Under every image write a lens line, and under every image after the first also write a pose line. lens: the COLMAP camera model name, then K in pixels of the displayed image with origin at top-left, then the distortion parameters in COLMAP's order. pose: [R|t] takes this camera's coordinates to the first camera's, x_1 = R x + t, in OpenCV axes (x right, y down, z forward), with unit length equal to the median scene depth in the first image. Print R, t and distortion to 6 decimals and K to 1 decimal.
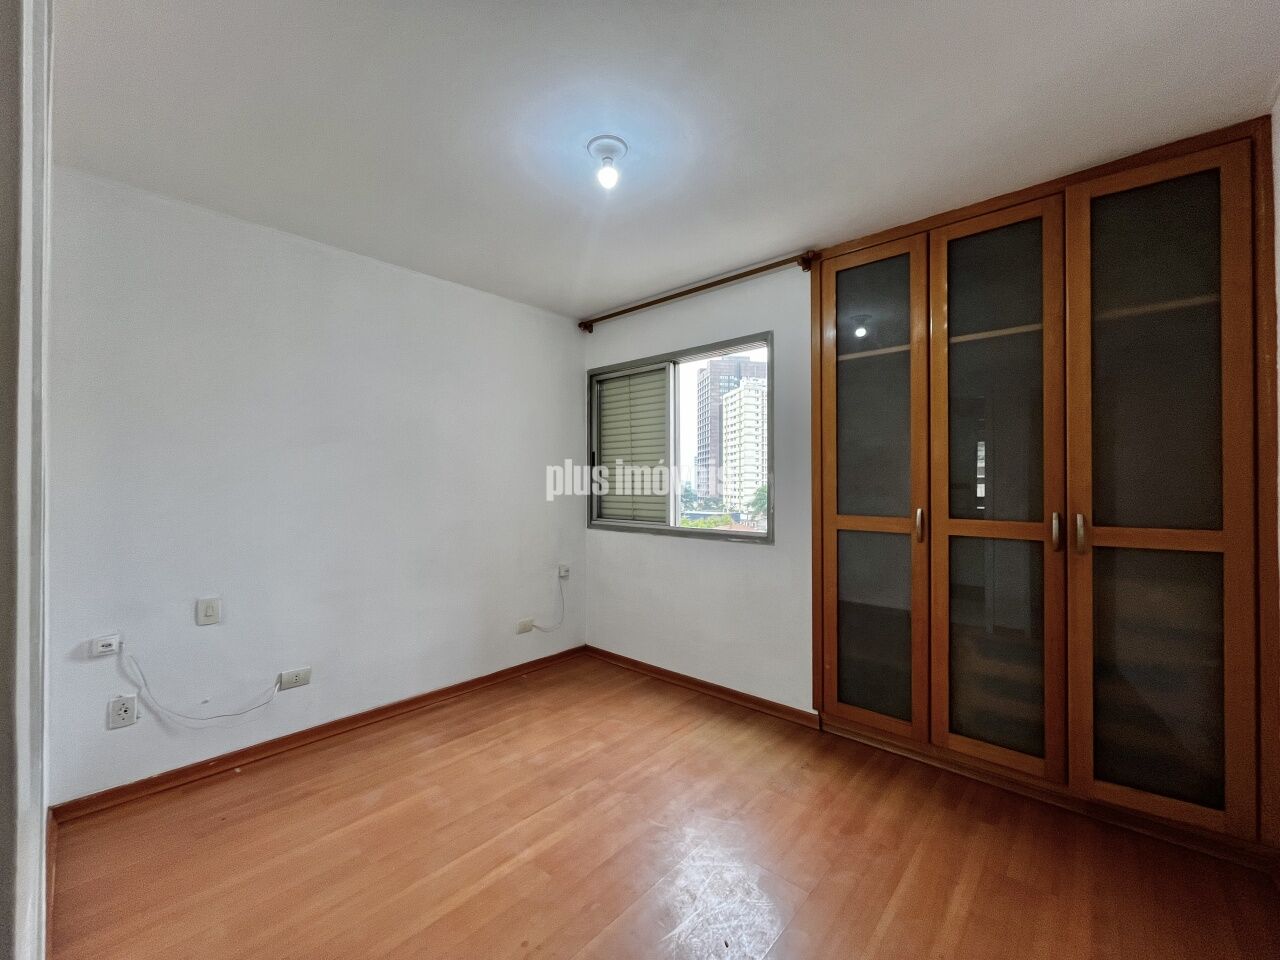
lens RADIAL K [[518.3, 0, 635.7], [0, 518.3, 482.0], [0, 0, 1]] dist [-0.003798, 0.000216]
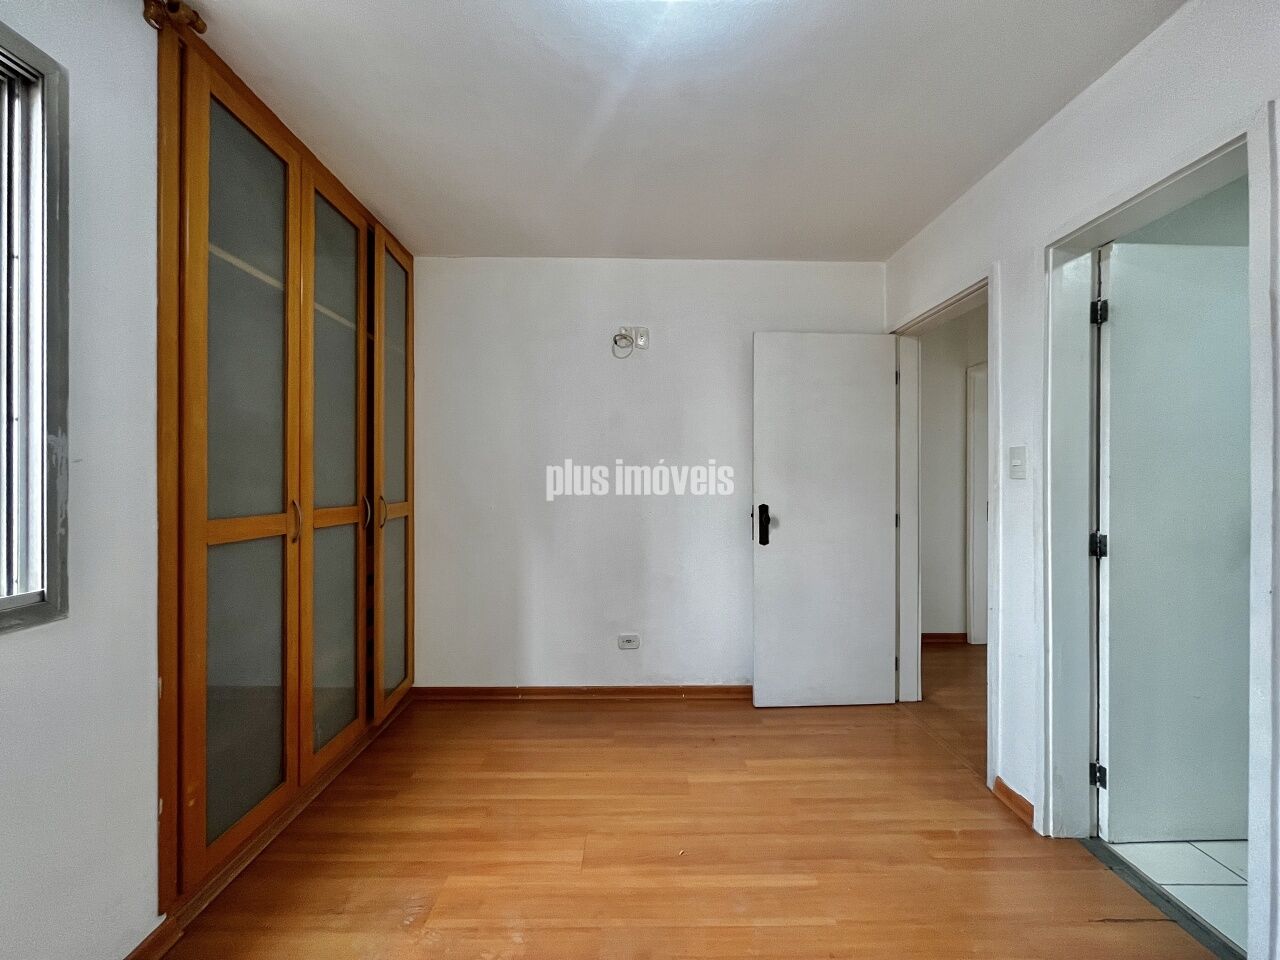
lens RADIAL K [[518.3, 0, 639.1], [0, 518.3, 480.5], [0, 0, 1]] dist [-0.003798, 0.000216]
pose [[-0.678726, 0.003722, 0.734382, -0.457554], [-0.000436, 0.999985, -0.005472, 0.026492], [-0.734391, -0.004034, -0.678715, 1.344691]]
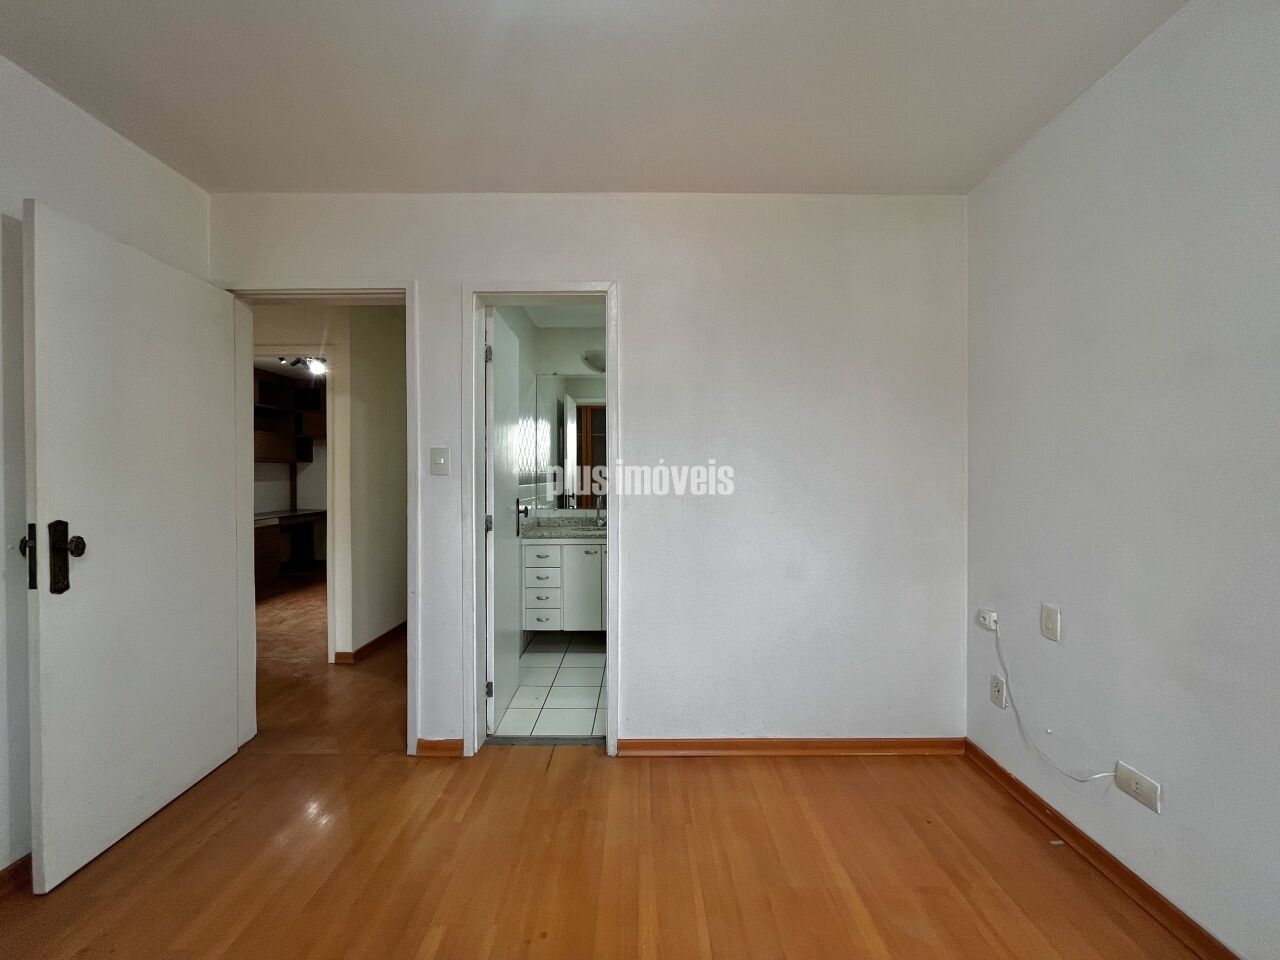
lens RADIAL K [[518.3, 0, 635.4], [0, 518.3, 481.4], [0, 0, 1]] dist [-0.003798, 0.000216]
pose [[-0.741208, 0.012181, -0.671165, 0.213861], [0.004806, 0.999906, 0.012839, 0.018969], [0.671258, 0.006291, -0.741197, 1.304073]]
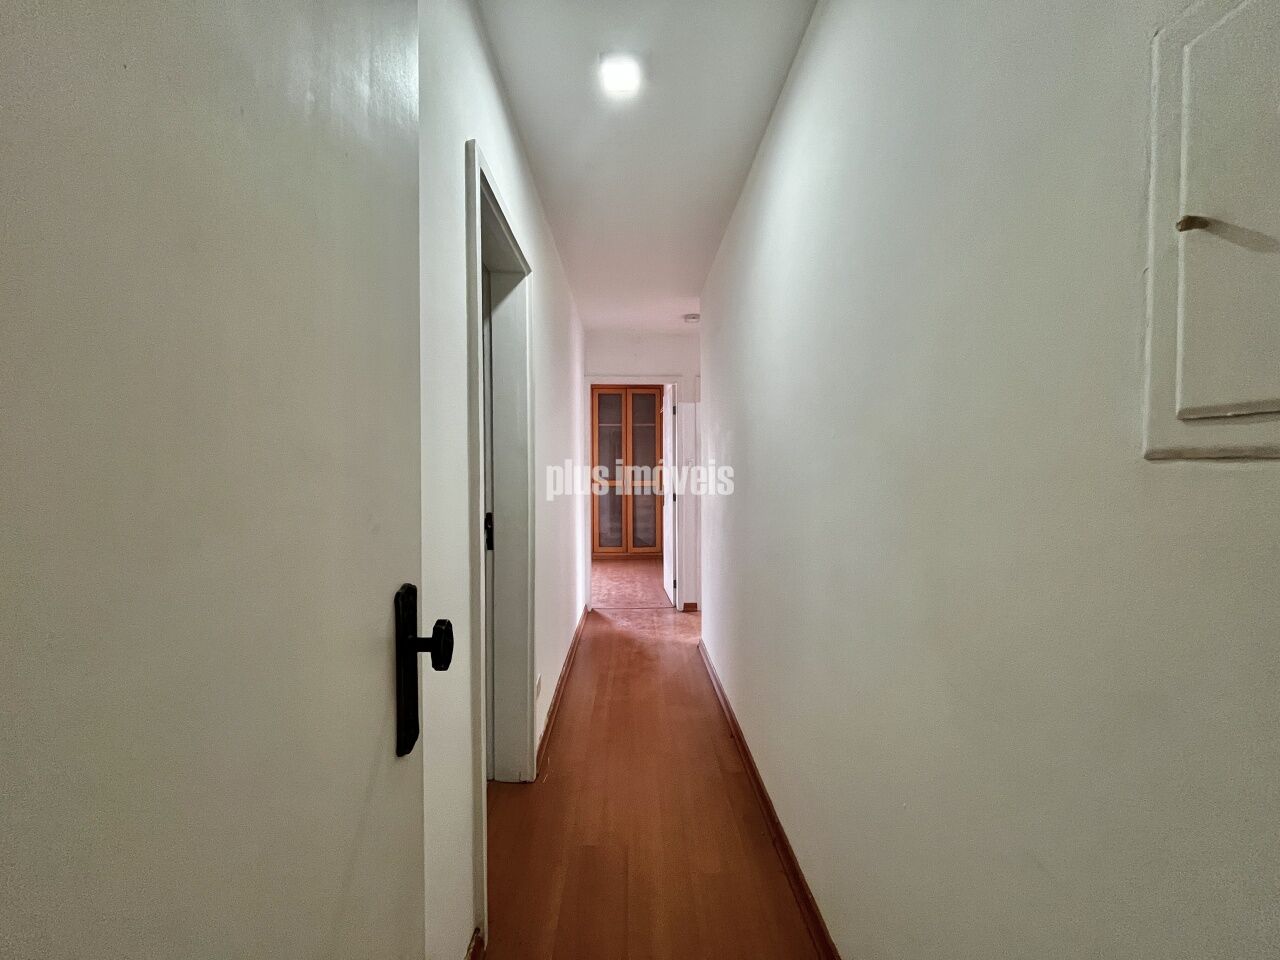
lens RADIAL K [[518.3, 0, 640.2], [0, 518.3, 478.3], [0, 0, 1]] dist [-0.003798, 0.000216]
pose [[0.720281, -0.012944, 0.693562, -1.567258], [-0.000419, 0.999818, 0.019095, -0.005336], [-0.693682, -0.014044, 0.720144, -1.627062]]
